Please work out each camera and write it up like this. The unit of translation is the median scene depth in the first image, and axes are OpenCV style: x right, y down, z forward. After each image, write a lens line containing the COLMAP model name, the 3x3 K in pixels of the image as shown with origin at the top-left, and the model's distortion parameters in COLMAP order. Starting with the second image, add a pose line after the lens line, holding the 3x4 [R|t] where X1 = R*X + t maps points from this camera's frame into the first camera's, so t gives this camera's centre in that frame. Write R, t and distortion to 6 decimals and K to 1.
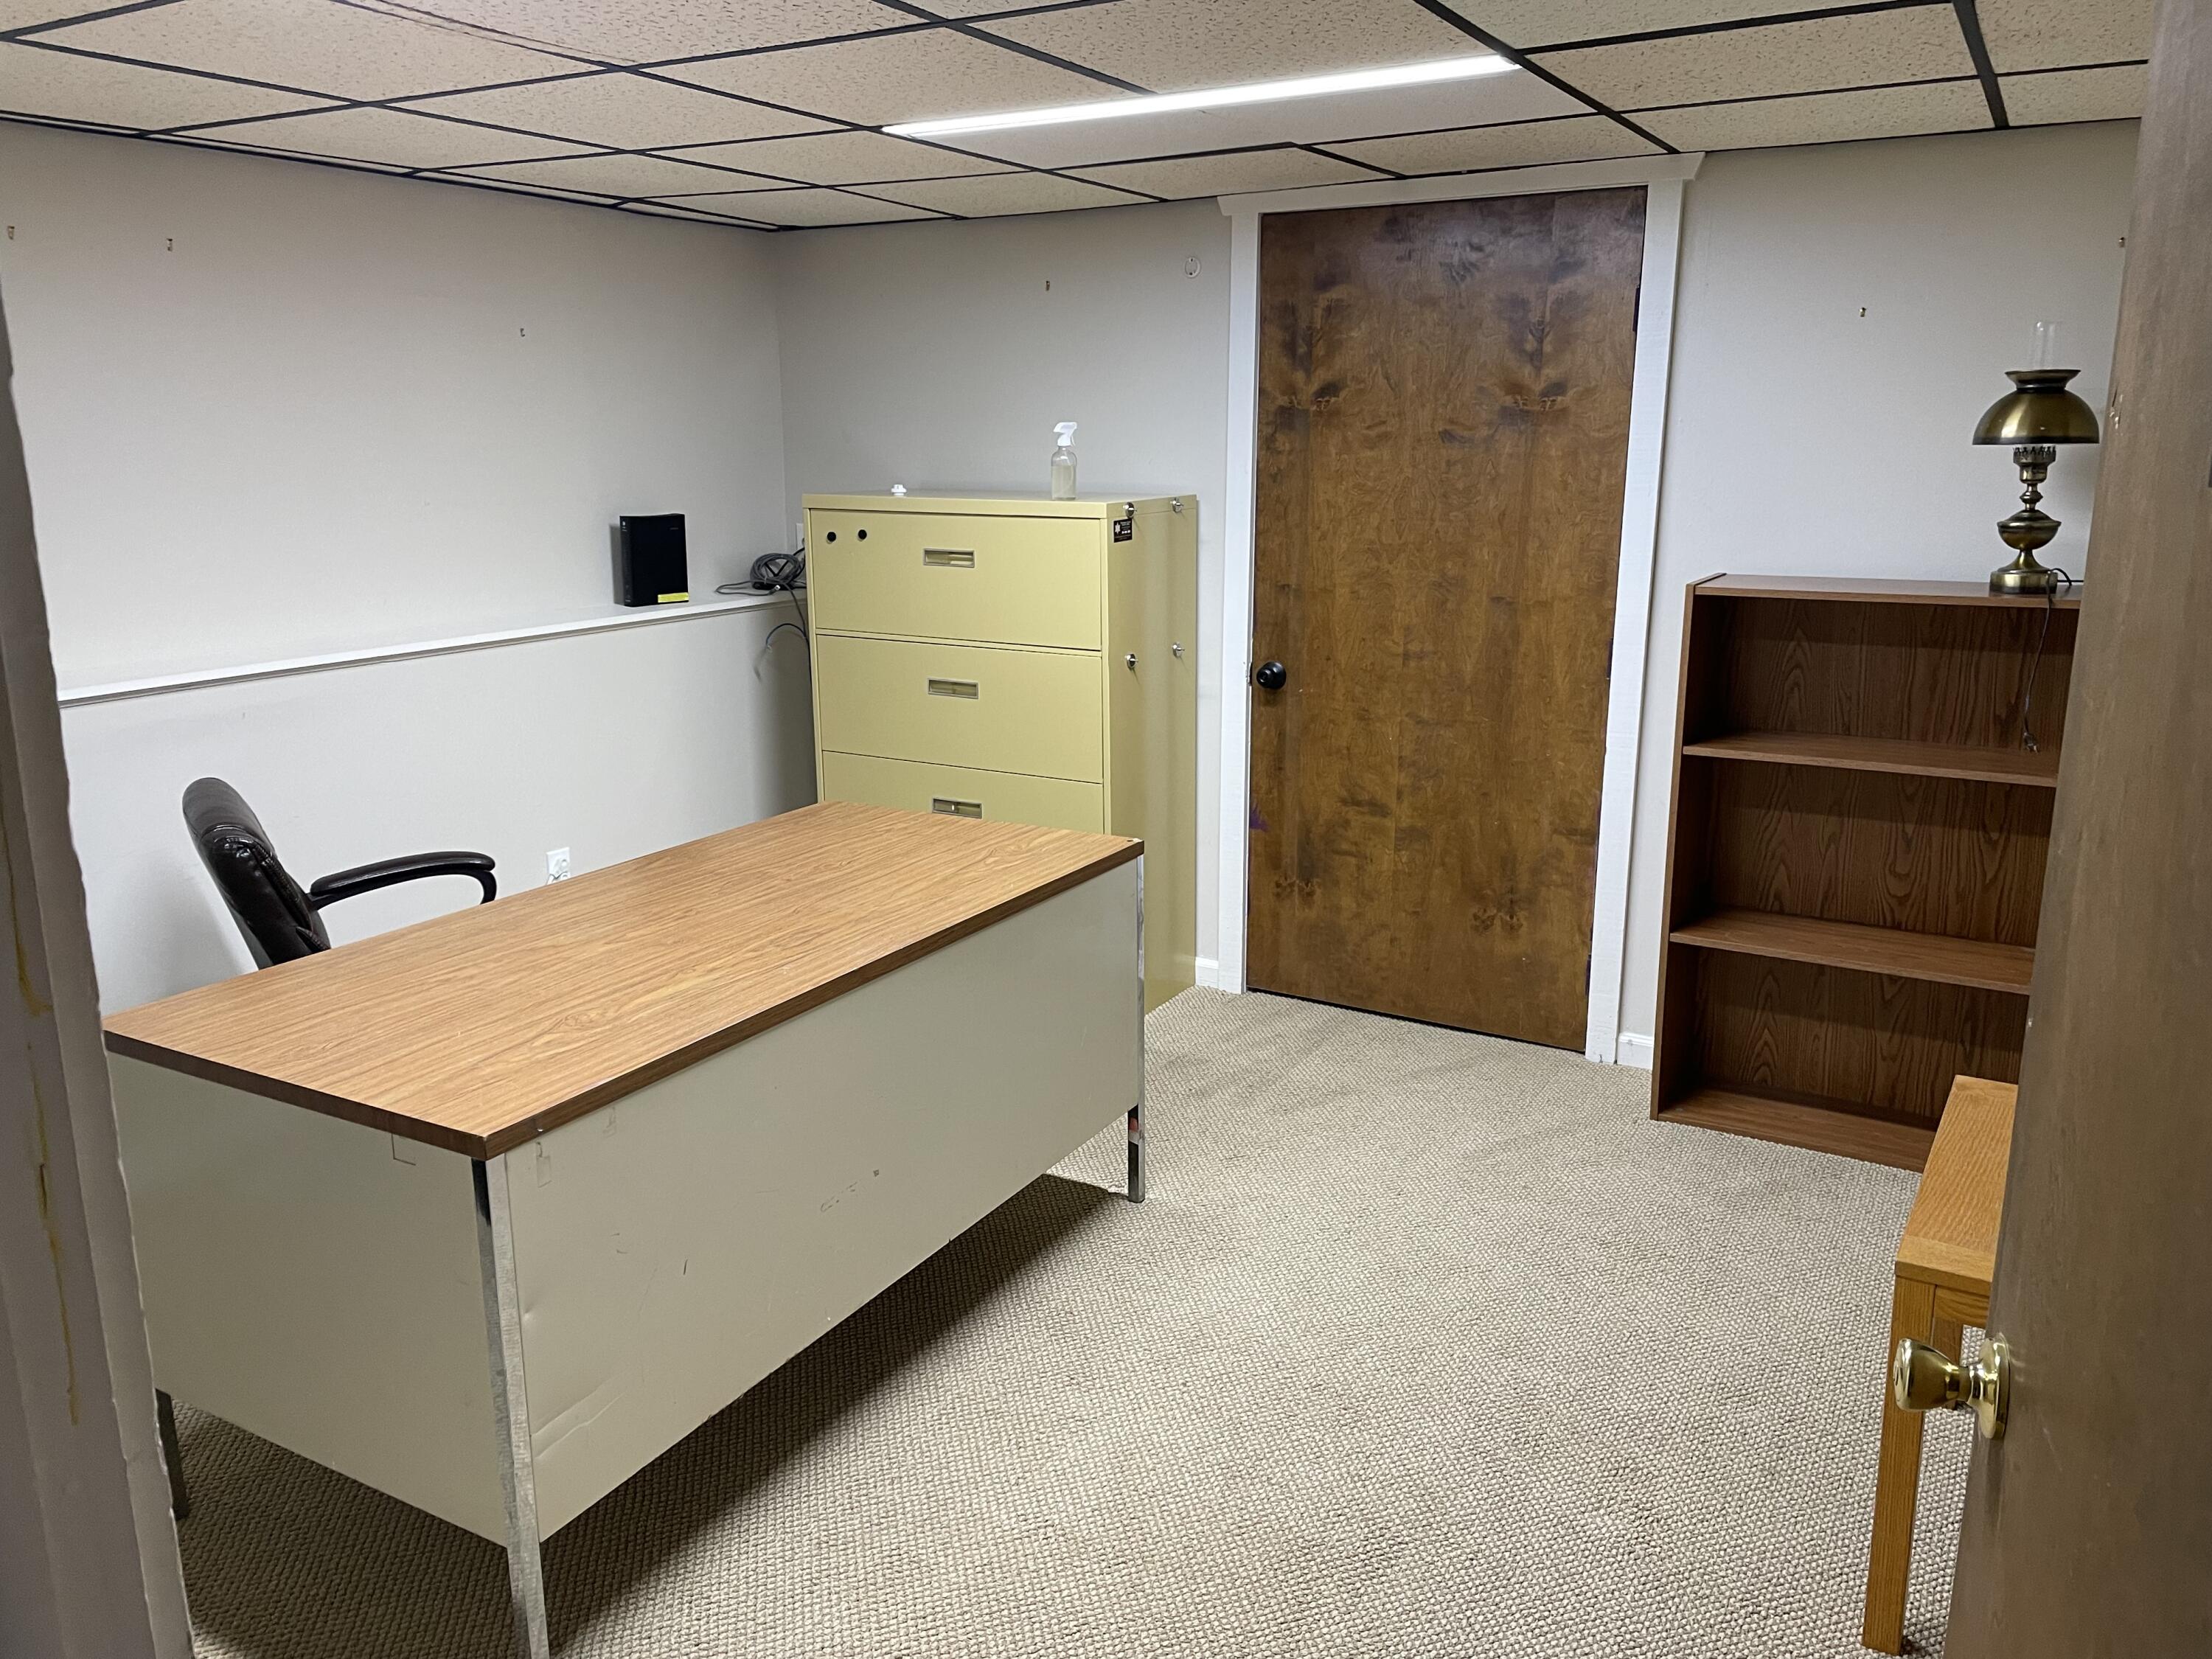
lens RADIAL K [[1651.8, 0, 1162.1], [0, 1651.8, 821.7], [0, 0, 1]] dist [-0.000143, -0.036404]
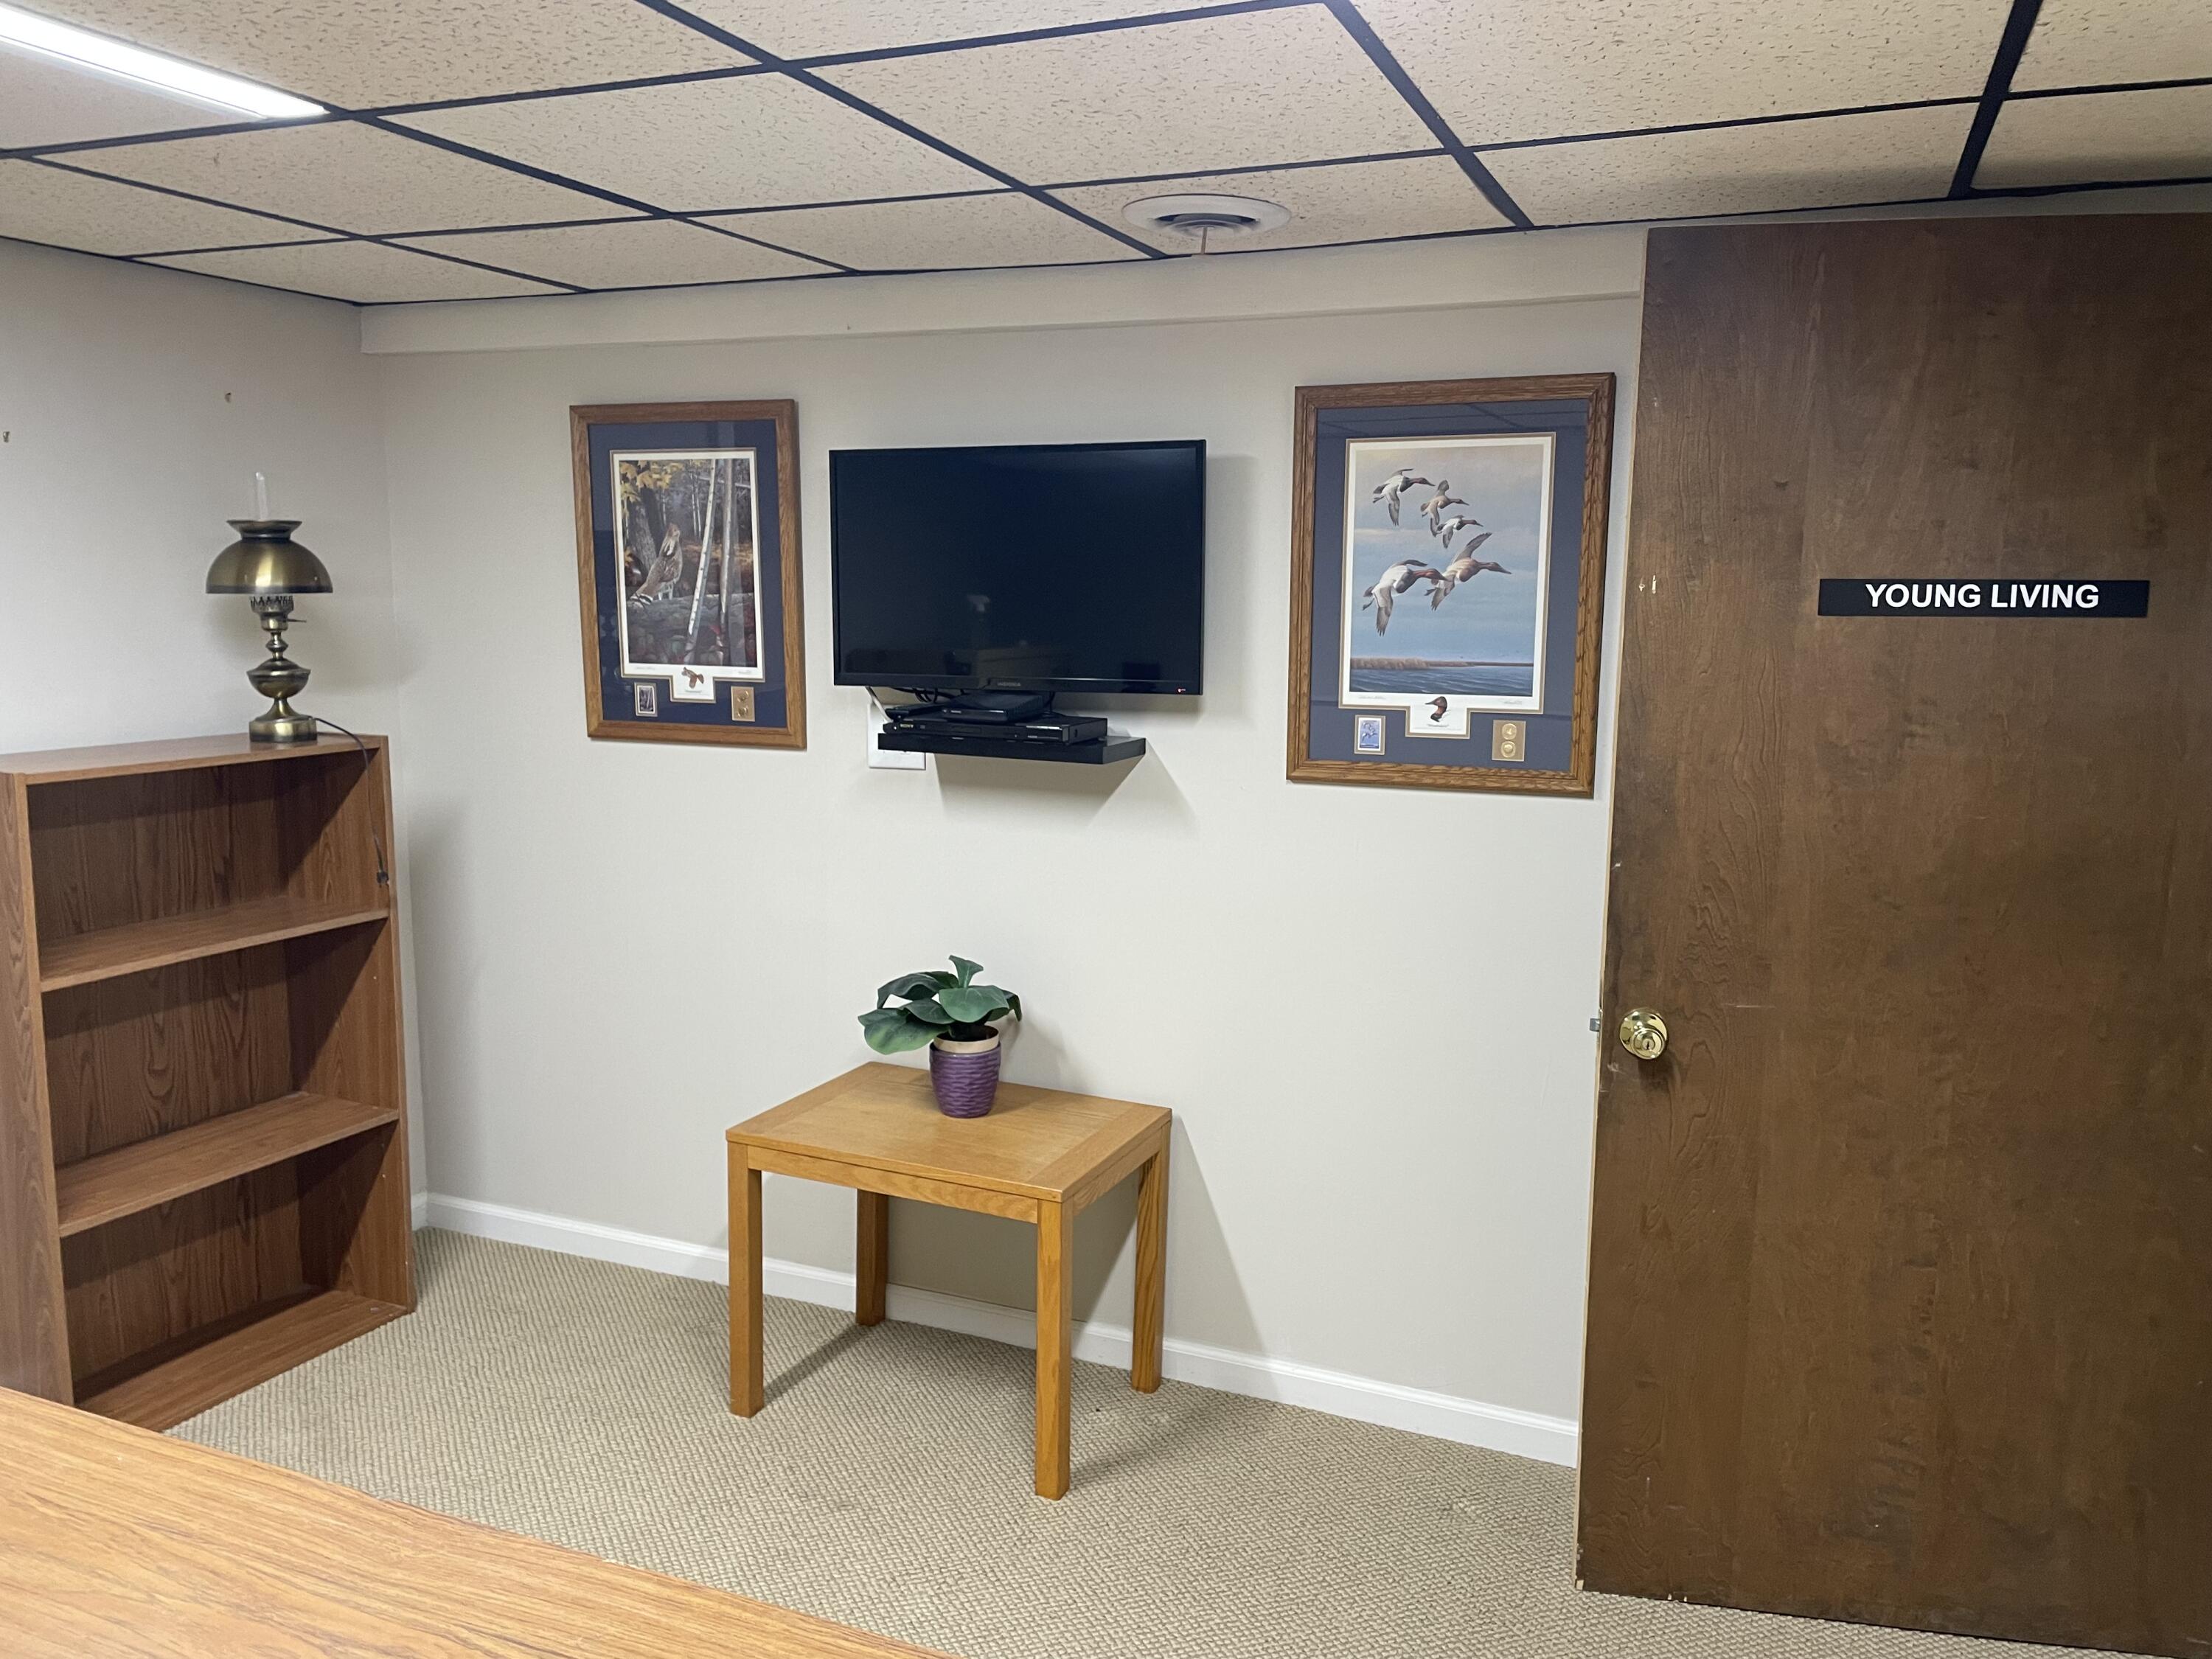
lens RADIAL K [[1651.8, 0, 1108.8], [0, 1651.8, 814.5], [0, 0, 1]] dist [-0.000143, -0.036404]
pose [[-0.115094, -0.130825, 0.984702, -0.492407], [0.212488, 0.965102, 0.153057, -0.136104], [-0.970362, 0.226853, -0.083279, 0.582481]]
